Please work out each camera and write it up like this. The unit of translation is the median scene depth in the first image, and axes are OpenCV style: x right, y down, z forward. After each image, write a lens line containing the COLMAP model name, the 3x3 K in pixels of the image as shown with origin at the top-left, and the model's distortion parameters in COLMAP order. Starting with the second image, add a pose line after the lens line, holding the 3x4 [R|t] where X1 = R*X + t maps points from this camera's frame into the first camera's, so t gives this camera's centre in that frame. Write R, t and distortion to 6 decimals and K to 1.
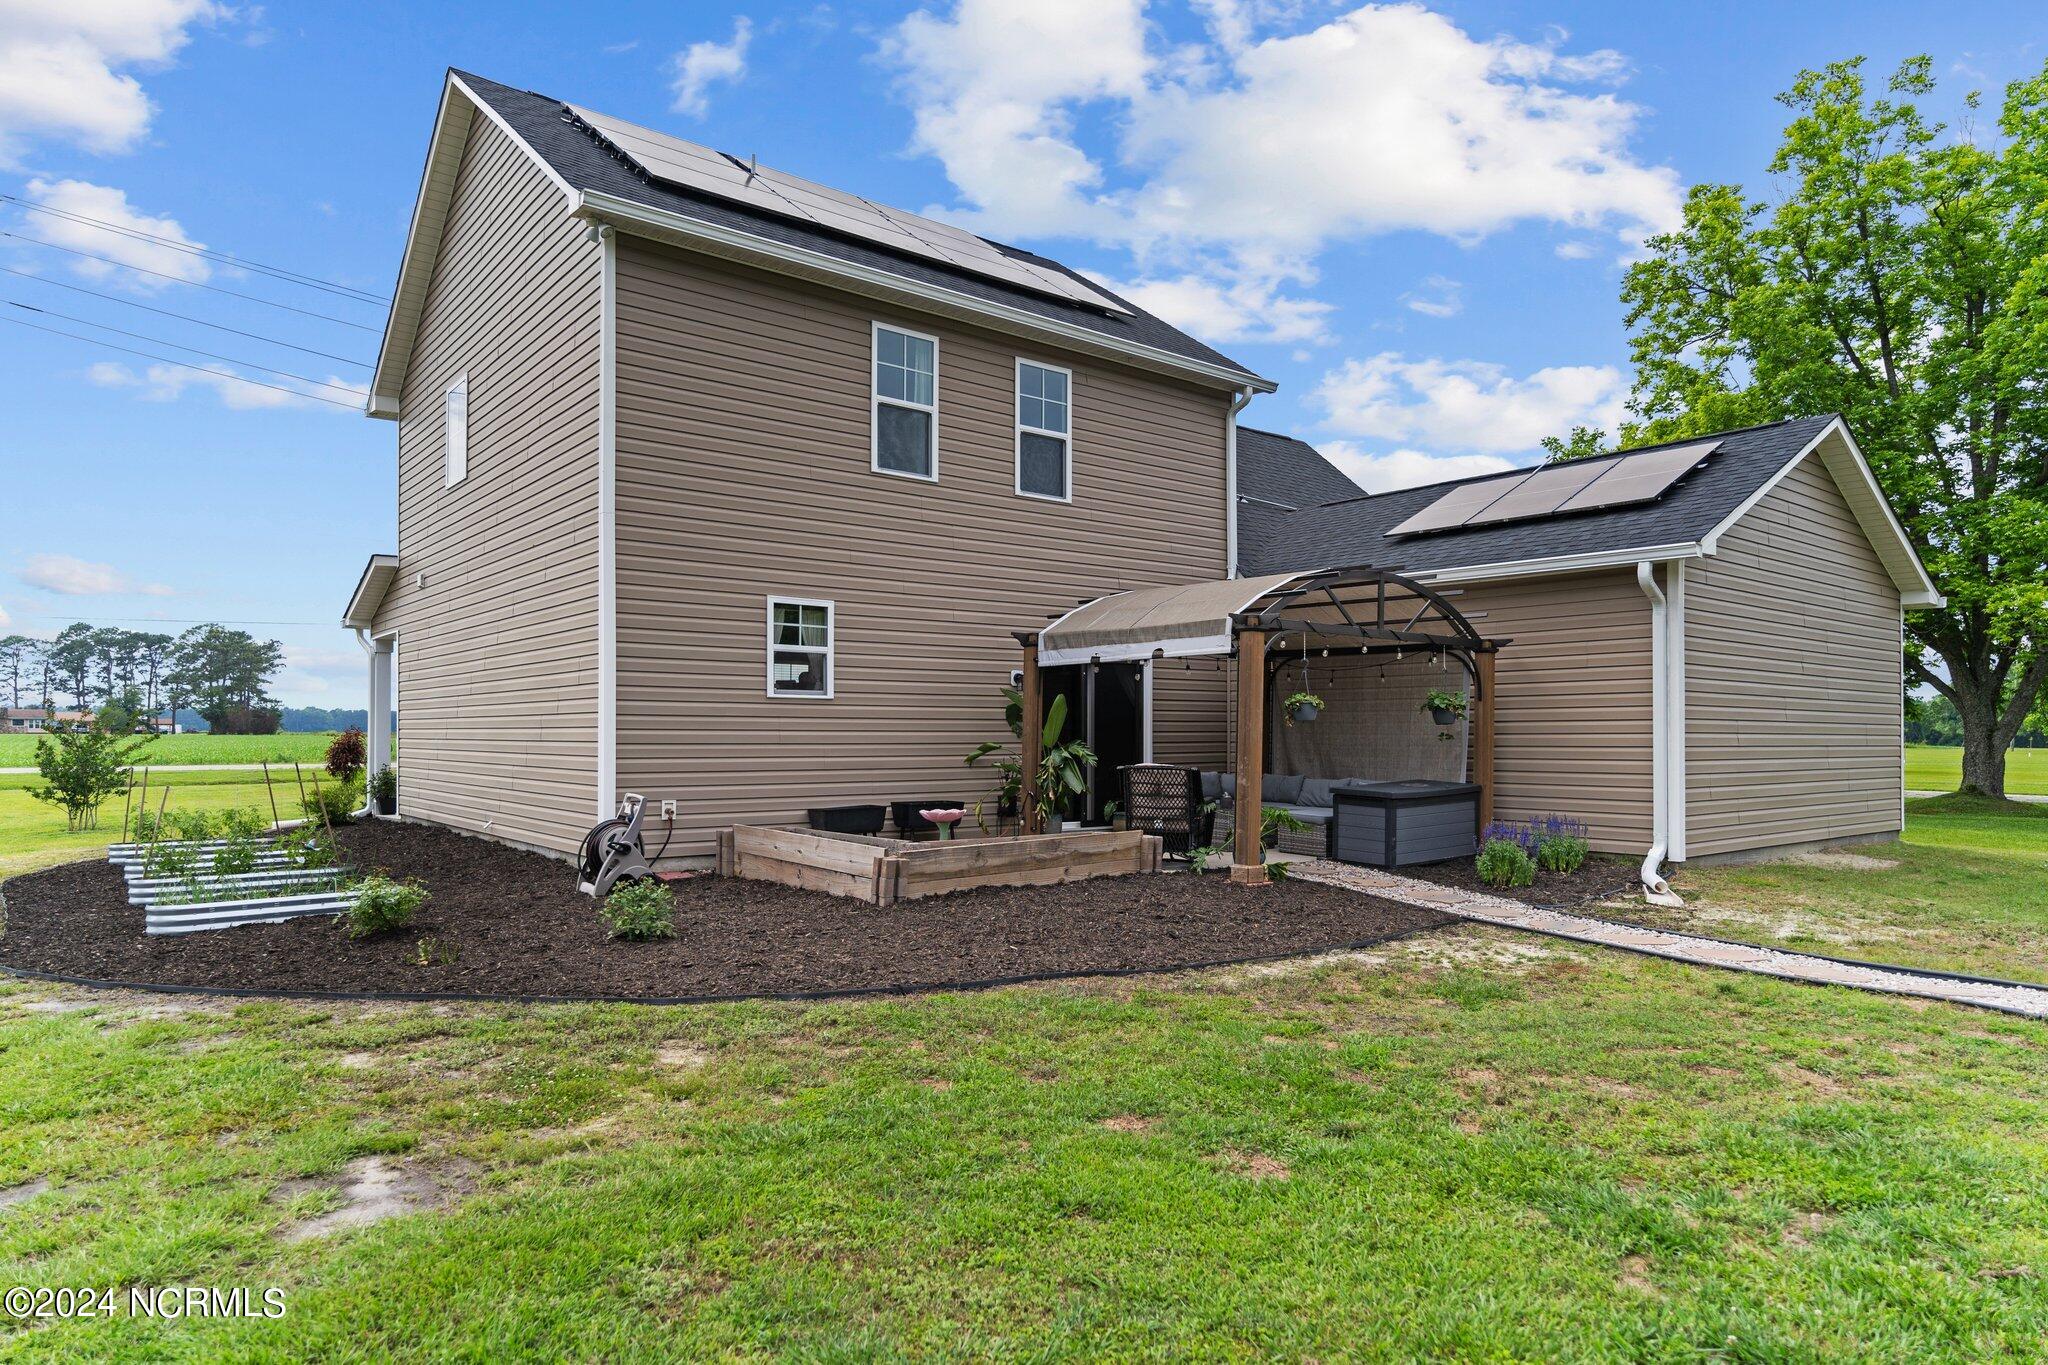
lens RADIAL K [[1221.7, 0, 1028.4], [0, 1221.7, 742.4], [0, 0, 1]] dist [-0.009798, 0.002206]
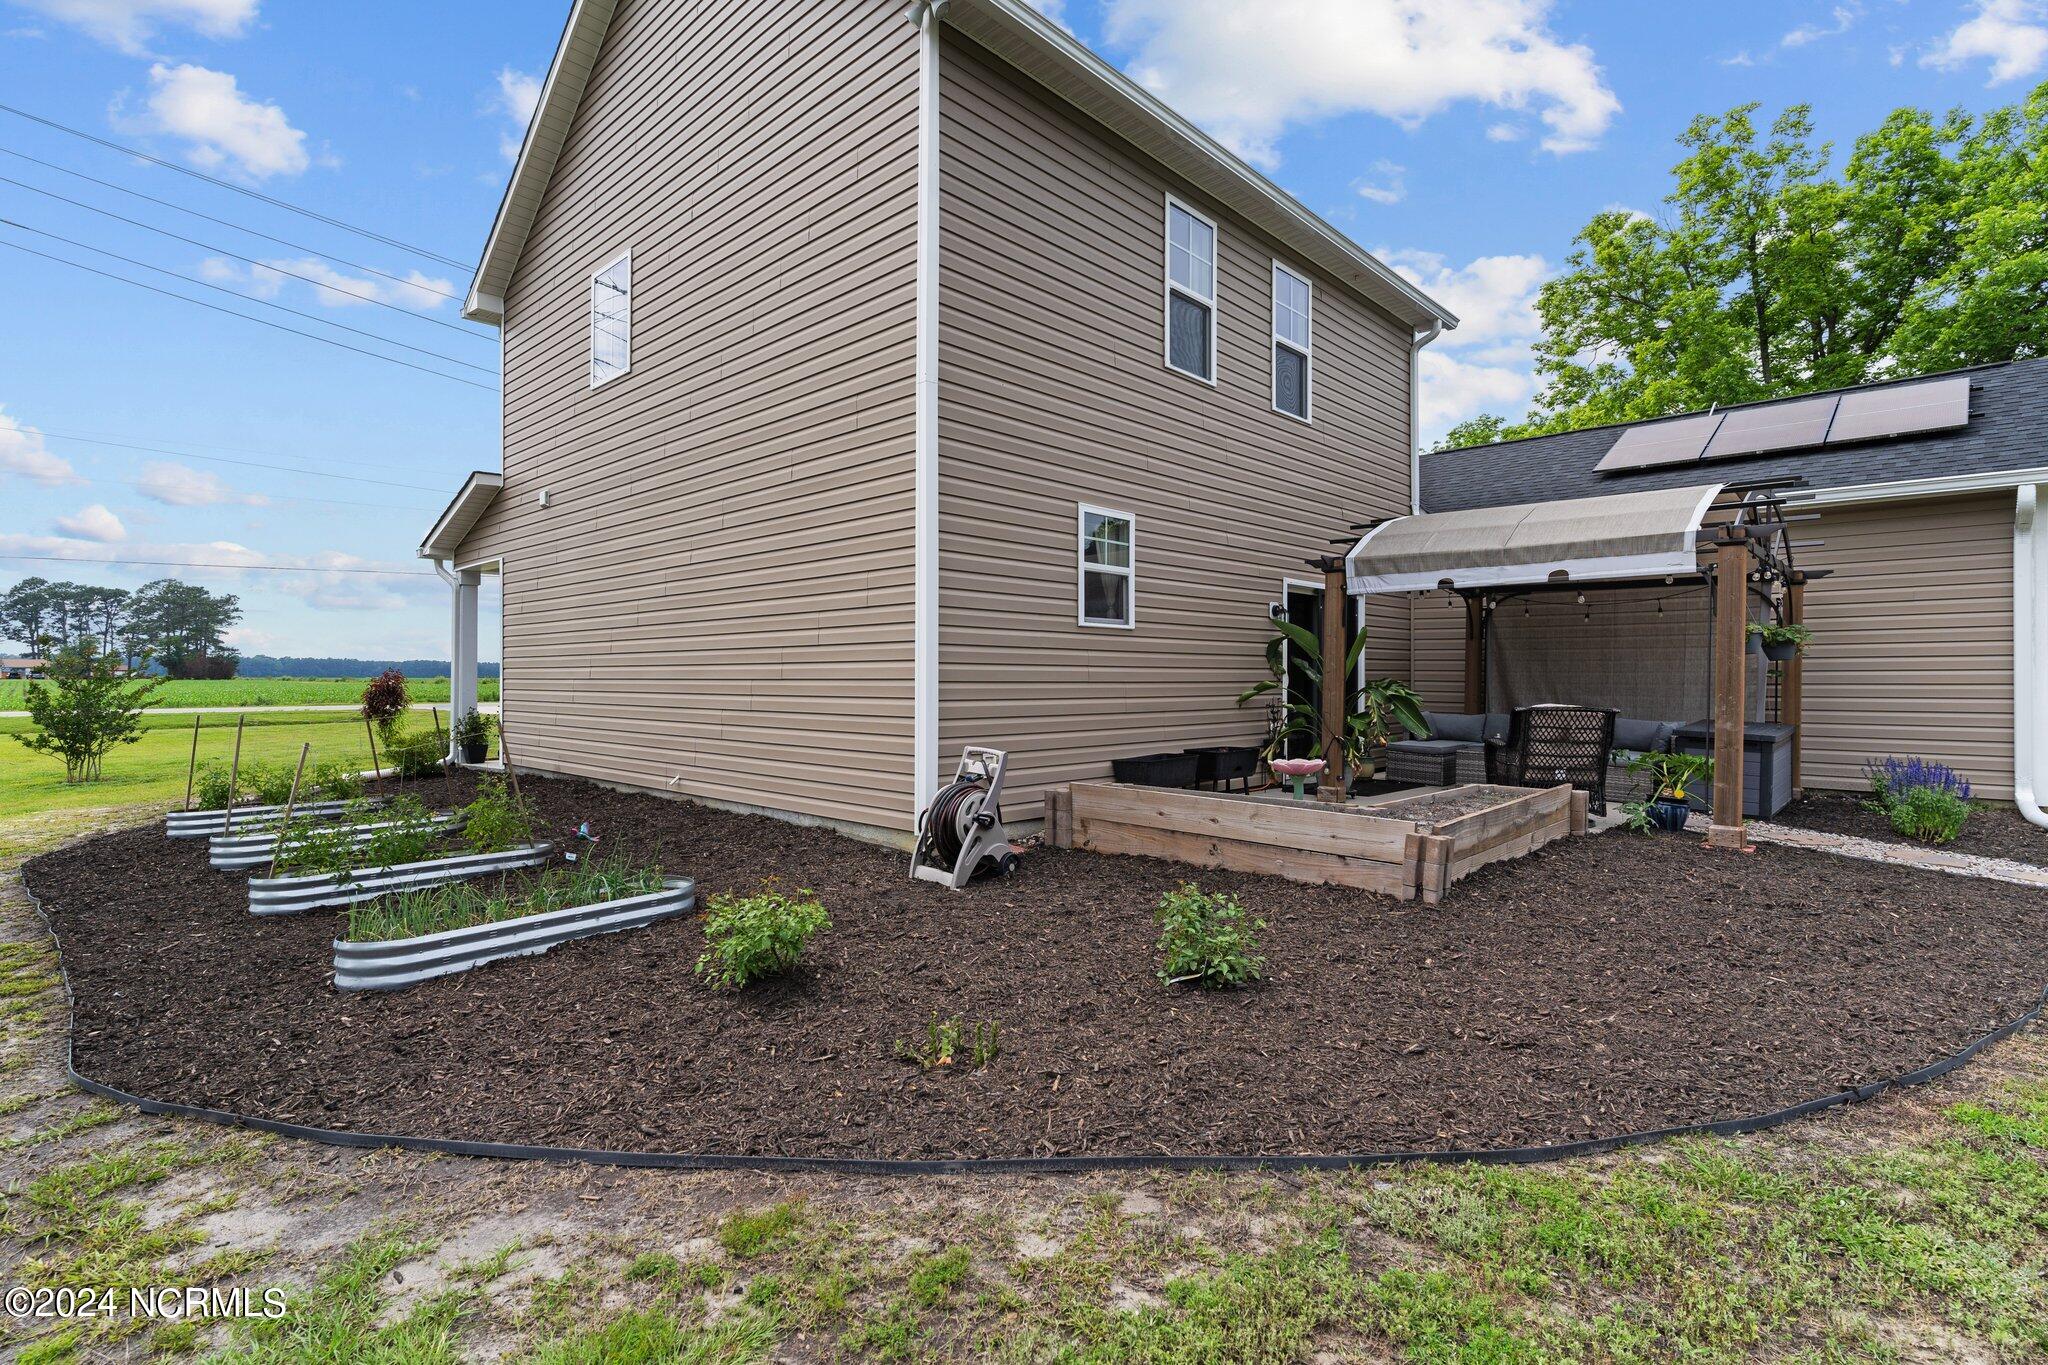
lens RADIAL K [[977.7, 0, 1024.0], [0, 977.7, 682.5], [0, 0, 1]] dist [-0.001058, -0.001010]
pose [[0.991320, -0.001895, 0.131455, -0.248520], [0.002252, 0.999994, -0.002568, 0.002071], [-0.131450, 0.002842, 0.991319, 0.256946]]
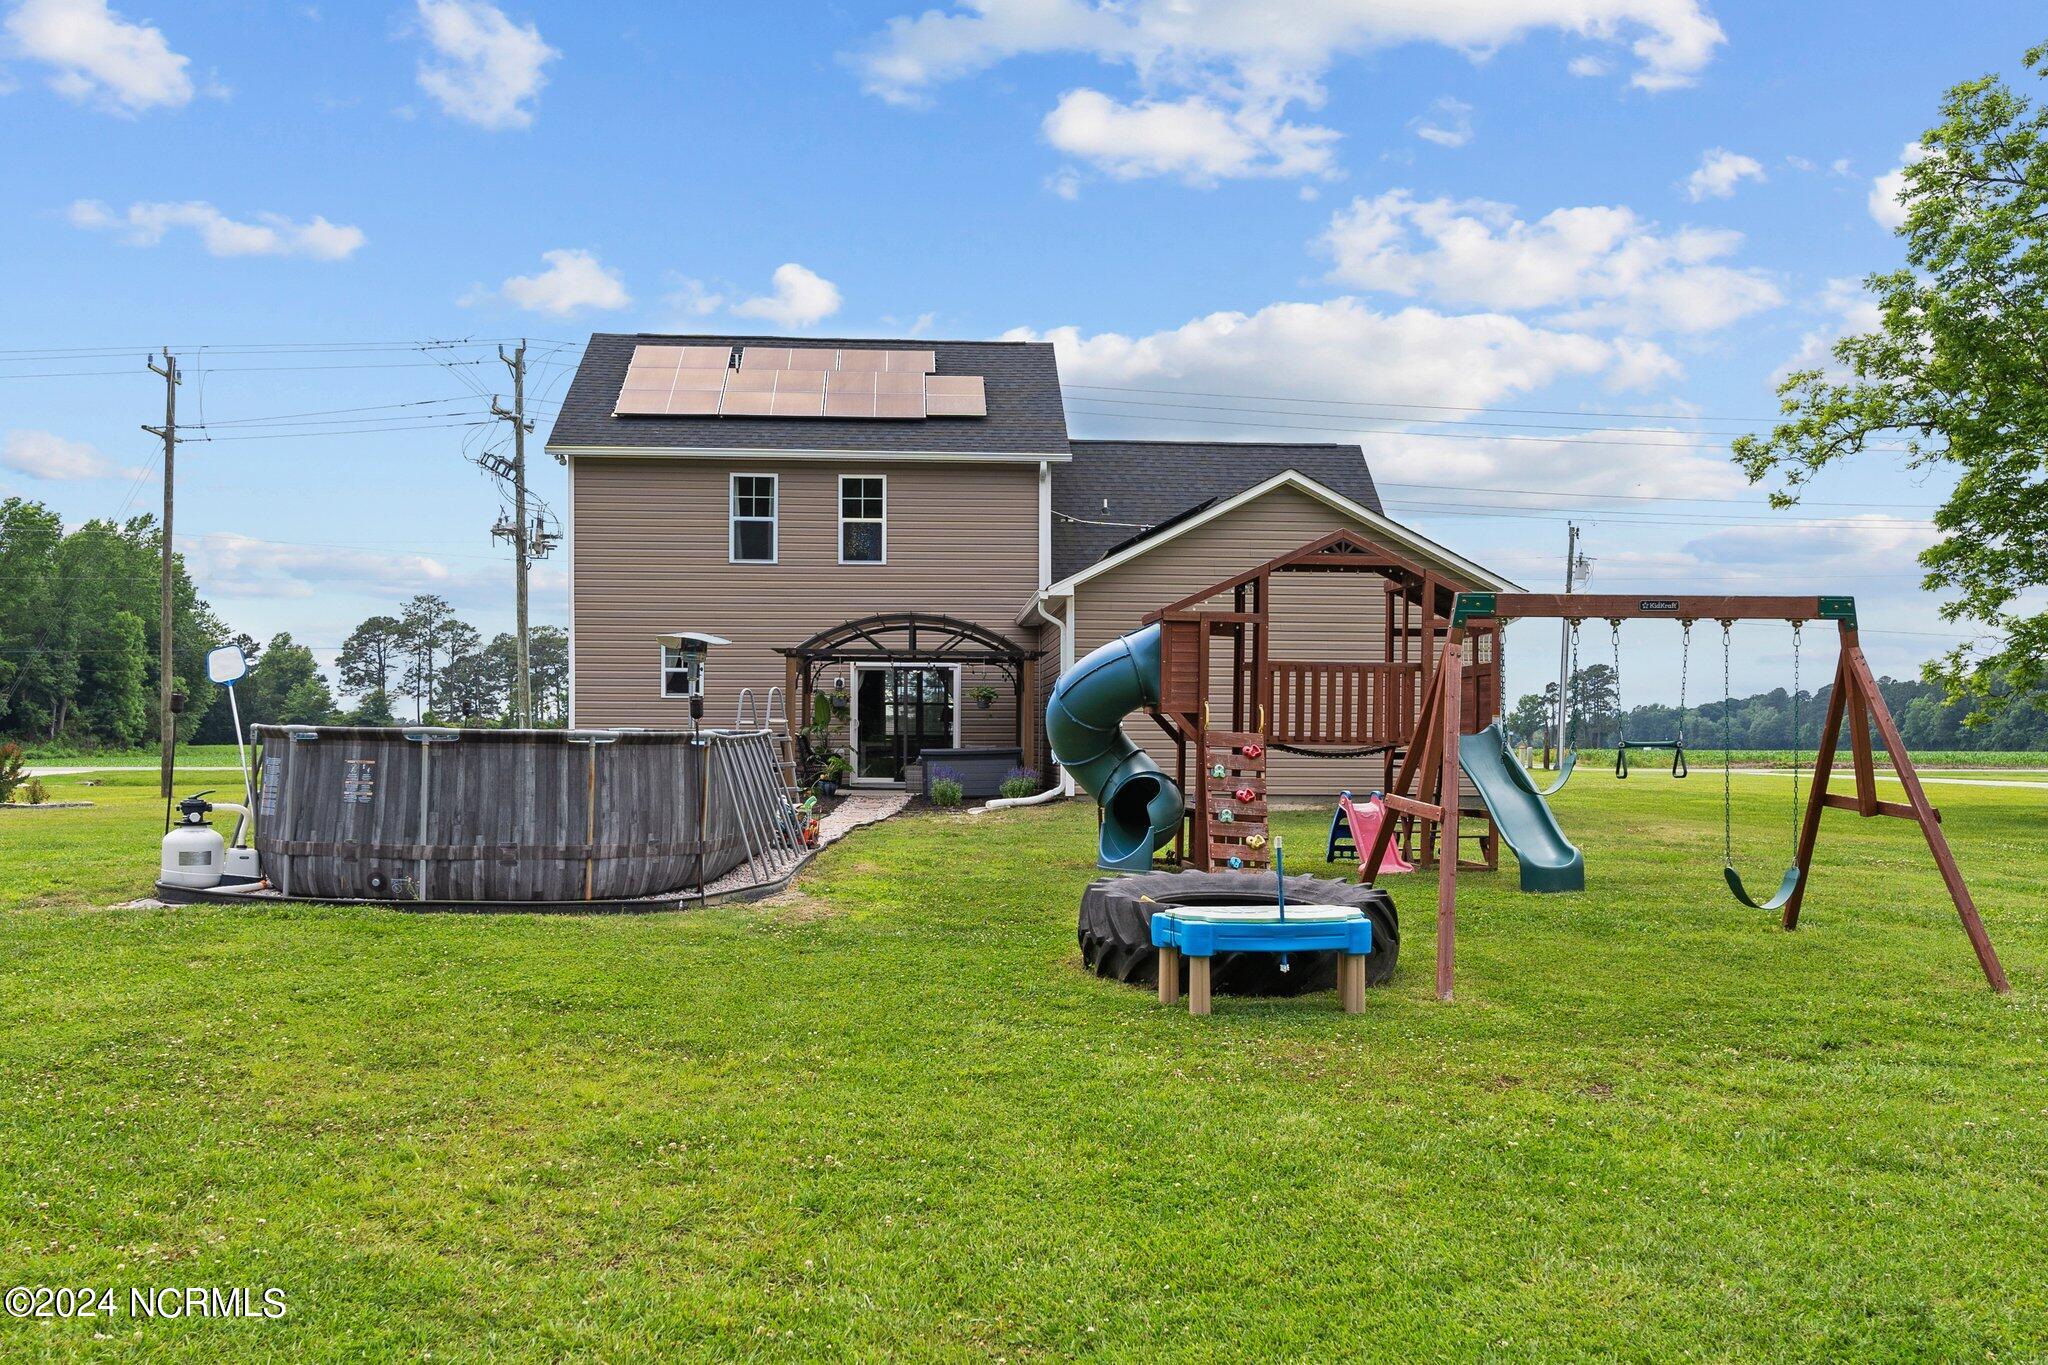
lens RADIAL K [[1805.1, 0, 1024.0], [0, 1805.1, 682.5], [0, 0, 1]] dist [0.009298, 0.001503]
pose [[0.821560, -0.020015, -0.569770, 1.264150], [-0.006040, 0.999022, -0.043803, 0.038814], [0.570090, 0.039428, 0.820636, -0.627040]]
